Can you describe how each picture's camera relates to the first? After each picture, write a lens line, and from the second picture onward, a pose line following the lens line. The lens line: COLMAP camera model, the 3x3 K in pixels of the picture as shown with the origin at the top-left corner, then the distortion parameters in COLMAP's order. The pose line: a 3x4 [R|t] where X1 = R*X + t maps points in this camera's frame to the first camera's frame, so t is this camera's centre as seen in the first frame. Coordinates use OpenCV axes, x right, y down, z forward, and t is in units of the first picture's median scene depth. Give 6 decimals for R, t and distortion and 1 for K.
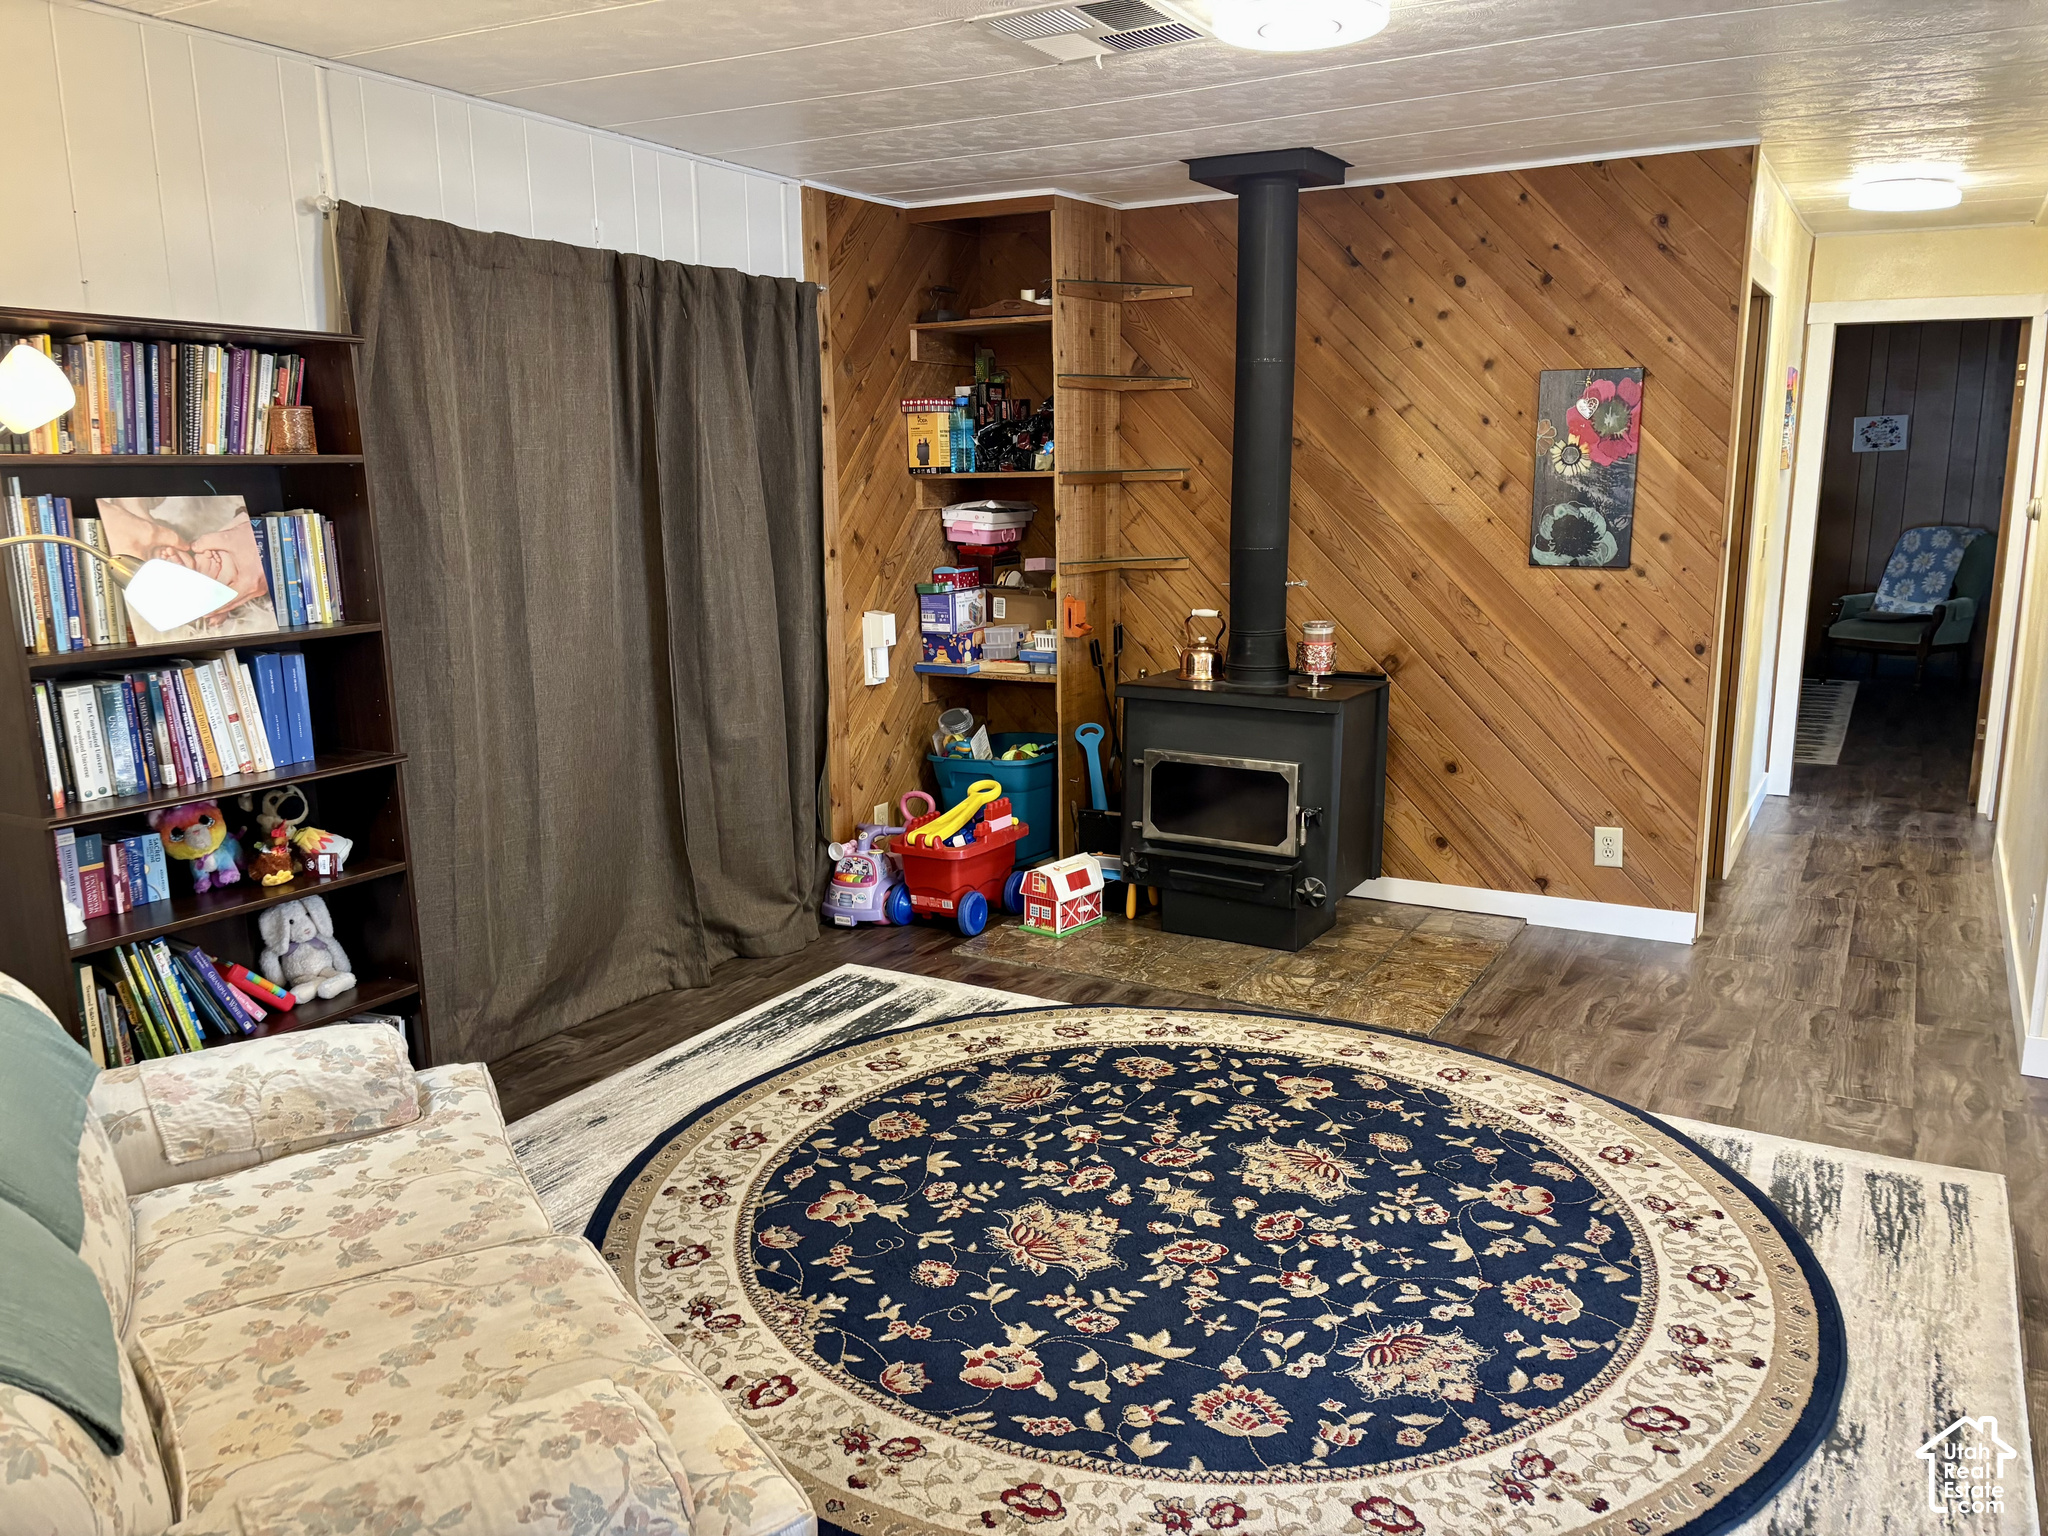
lens RADIAL K [[1562.4, 0, 1020.0], [0, 1562.4, 755.5], [0, 0, 1]] dist [0.063832, -0.075973]
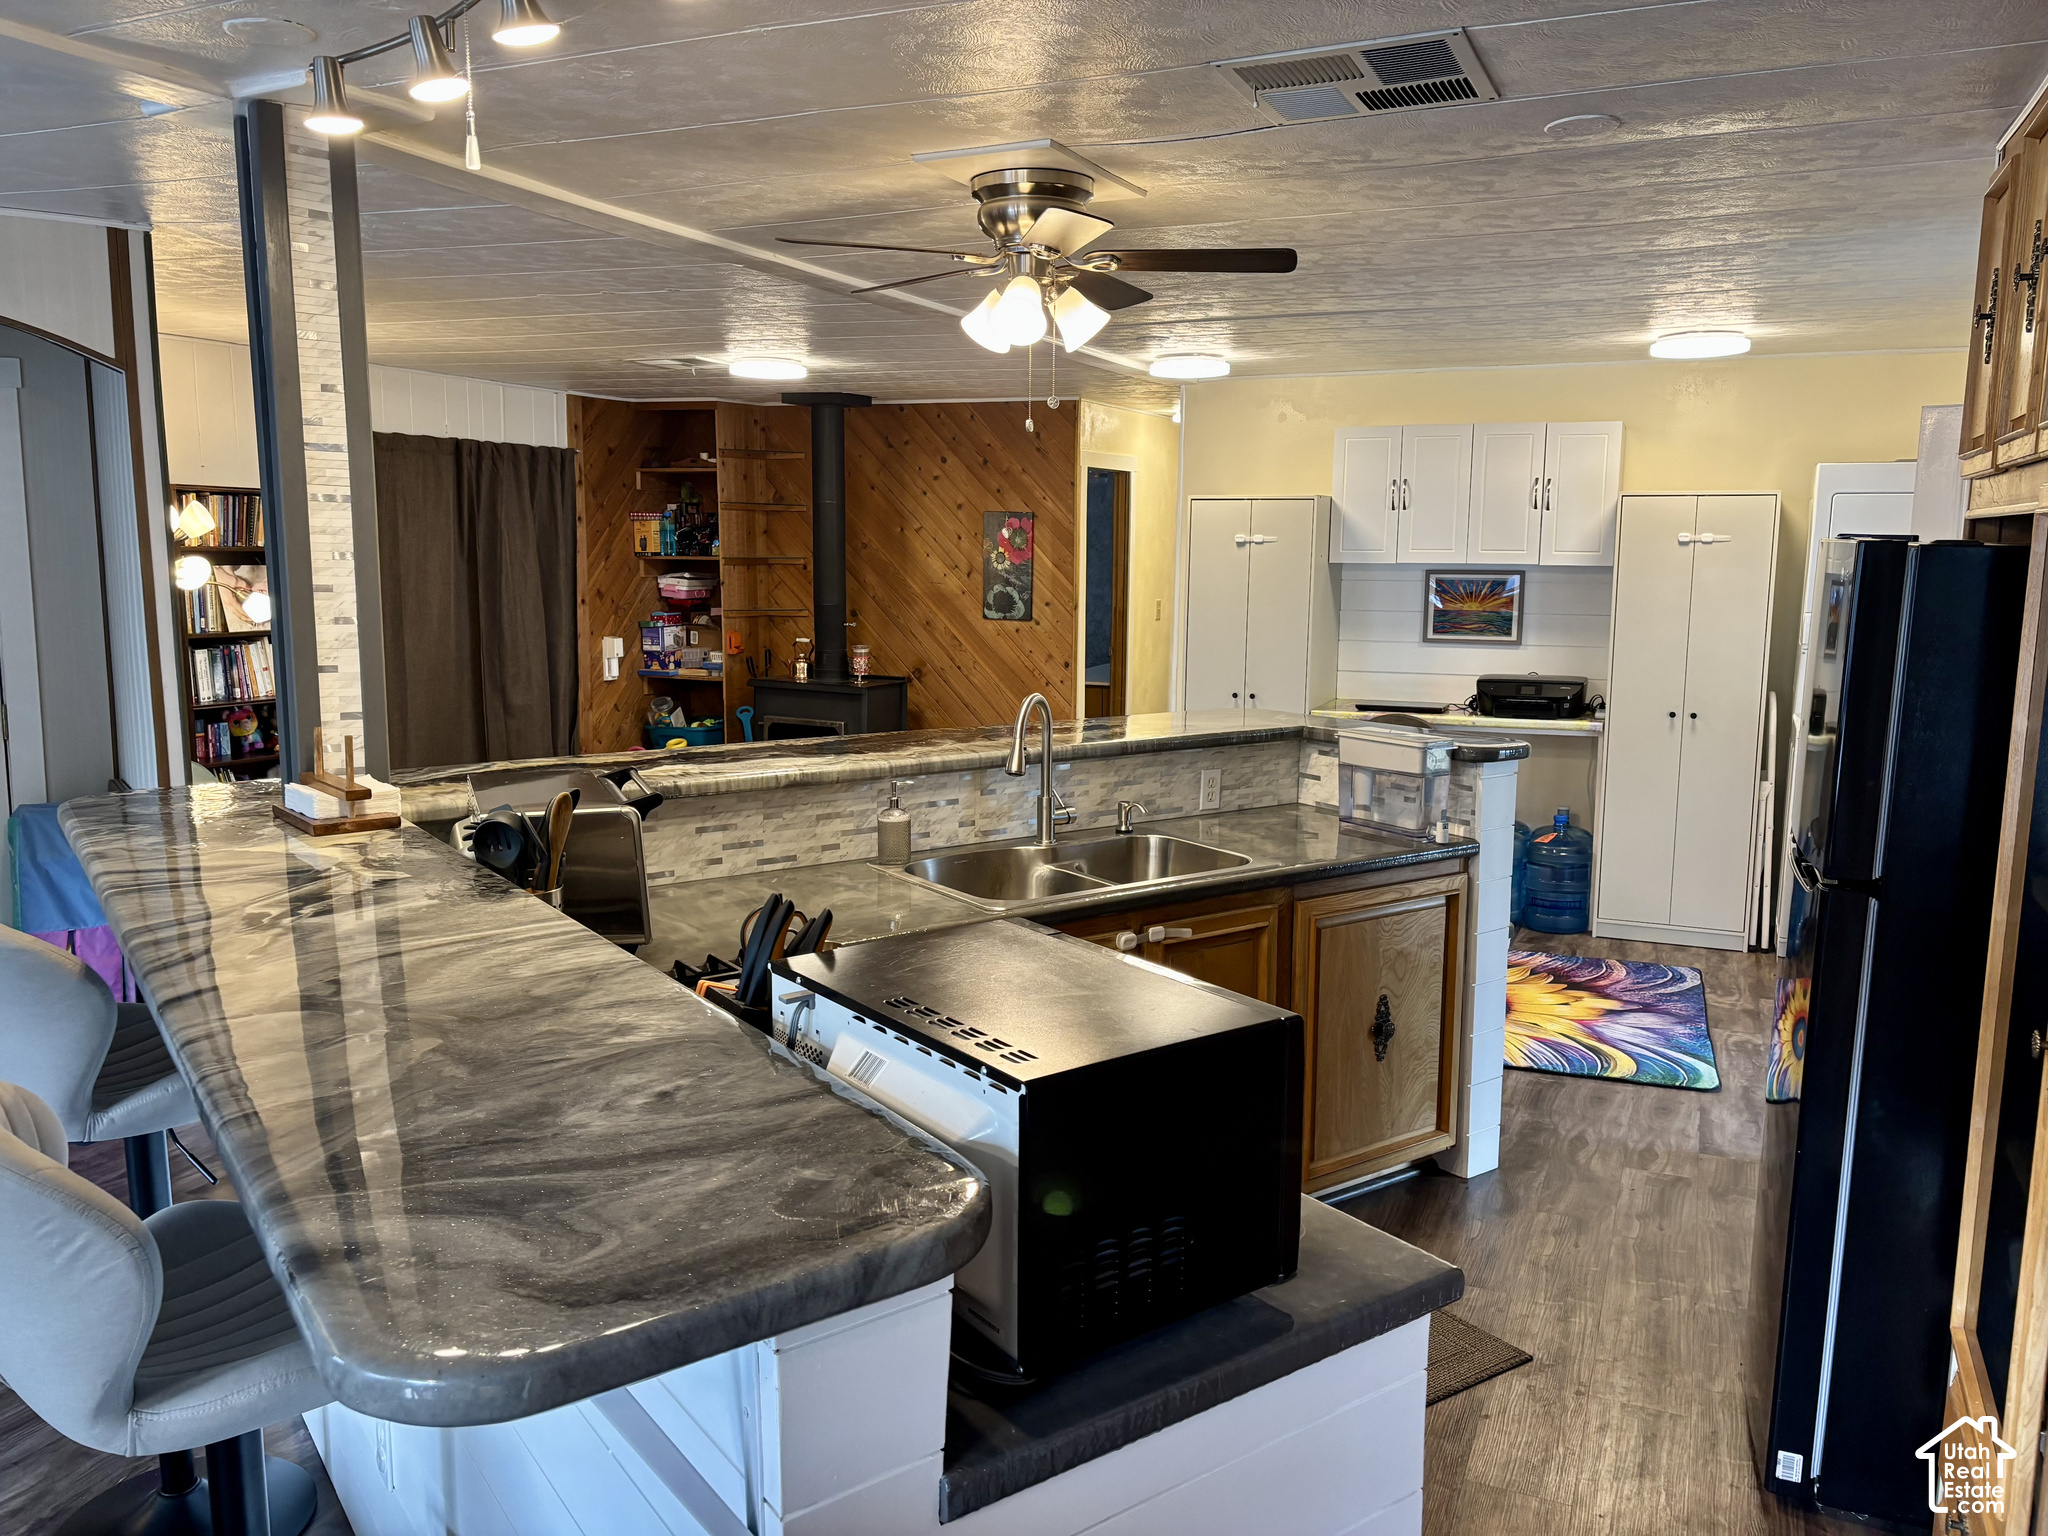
lens RADIAL K [[1562.4, 0, 1039.7], [0, 1562.4, 751.2], [0, 0, 1]] dist [0.063832, -0.075973]
pose [[0.993696, 0.011516, 0.111518, 0.185100], [-0.006579, 0.998986, -0.044537, 0.106883], [-0.111918, 0.043523, 0.992764, -0.749320]]
